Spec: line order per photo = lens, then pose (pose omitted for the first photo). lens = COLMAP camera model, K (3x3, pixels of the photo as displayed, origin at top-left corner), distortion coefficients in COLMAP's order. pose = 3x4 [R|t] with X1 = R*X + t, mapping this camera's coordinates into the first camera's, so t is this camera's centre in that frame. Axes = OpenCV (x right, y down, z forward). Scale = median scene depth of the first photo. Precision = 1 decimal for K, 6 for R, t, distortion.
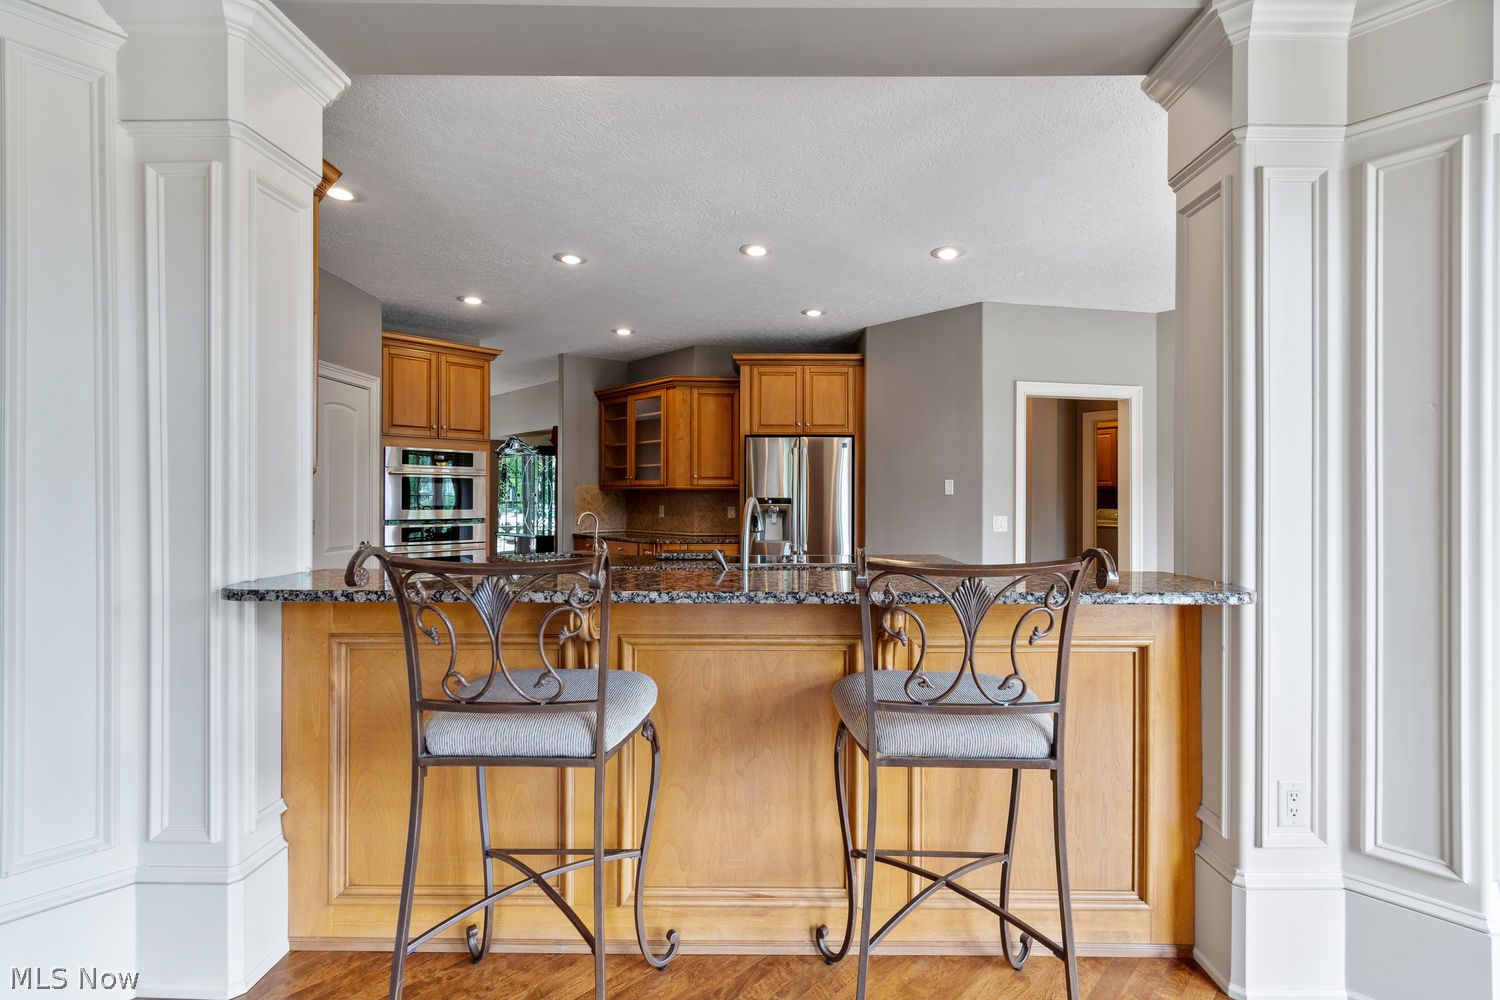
lens RADIAL K [[673.8, 0, 747.5], [0, 673.8, 499.5], [0, 0, 1]] dist [-0.002539, -0.001339]
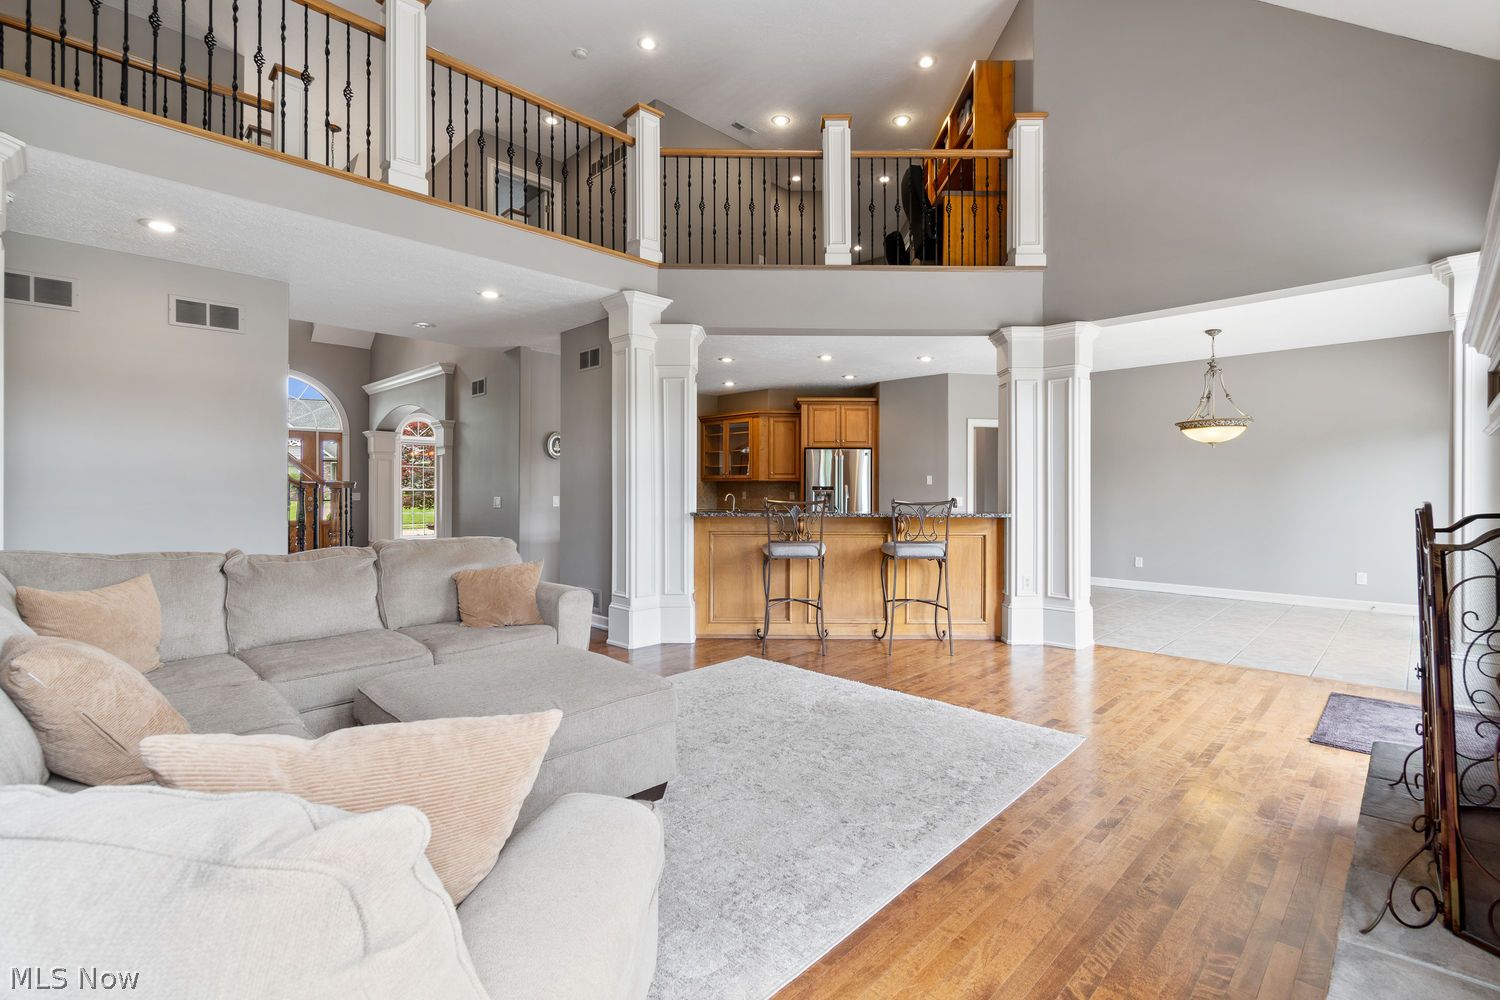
lens RADIAL K [[673.8, 0, 747.7], [0, 673.8, 493.2], [0, 0, 1]] dist [-0.002539, -0.001339]
pose [[0.999984, -0.000498, 0.005548, -0.152271], [0.000469, 0.999986, 0.005337, 0.005317], [-0.005550, -0.005334, 0.999970, -0.633494]]
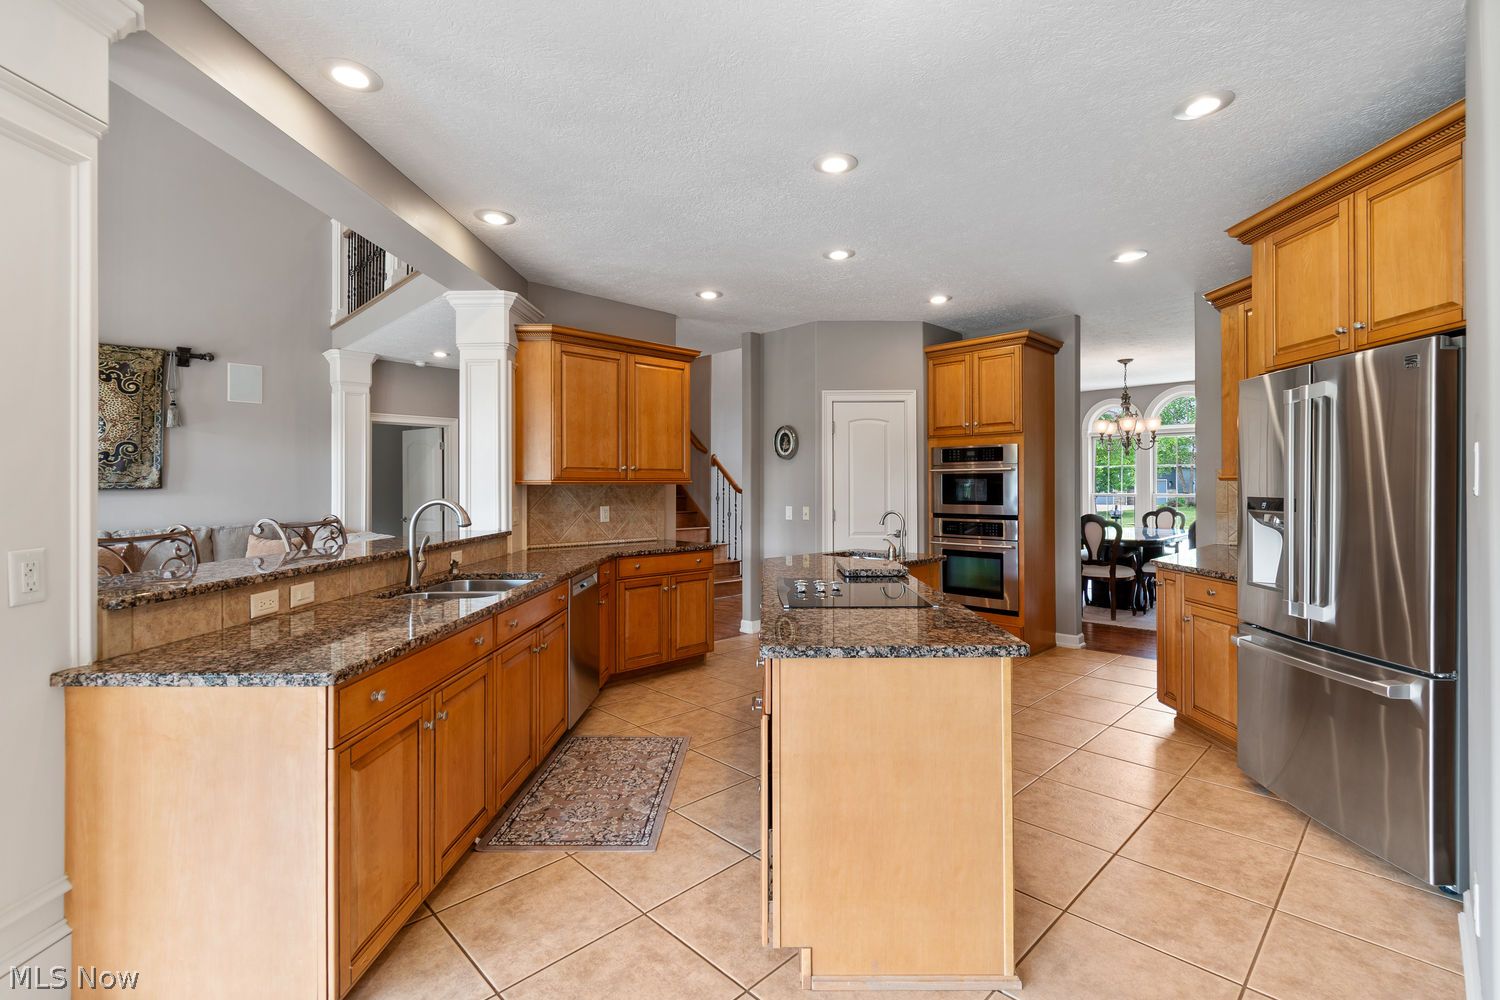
lens RADIAL K [[673.8, 0, 752.8], [0, 673.8, 492.9], [0, 0, 1]] dist [-0.002539, -0.001339]
pose [[-0.008957, 0.003048, -0.999955, 0.512741], [0.002791, 0.999992, 0.003023, -0.006486], [0.999956, -0.002763, -0.008965, 0.607586]]
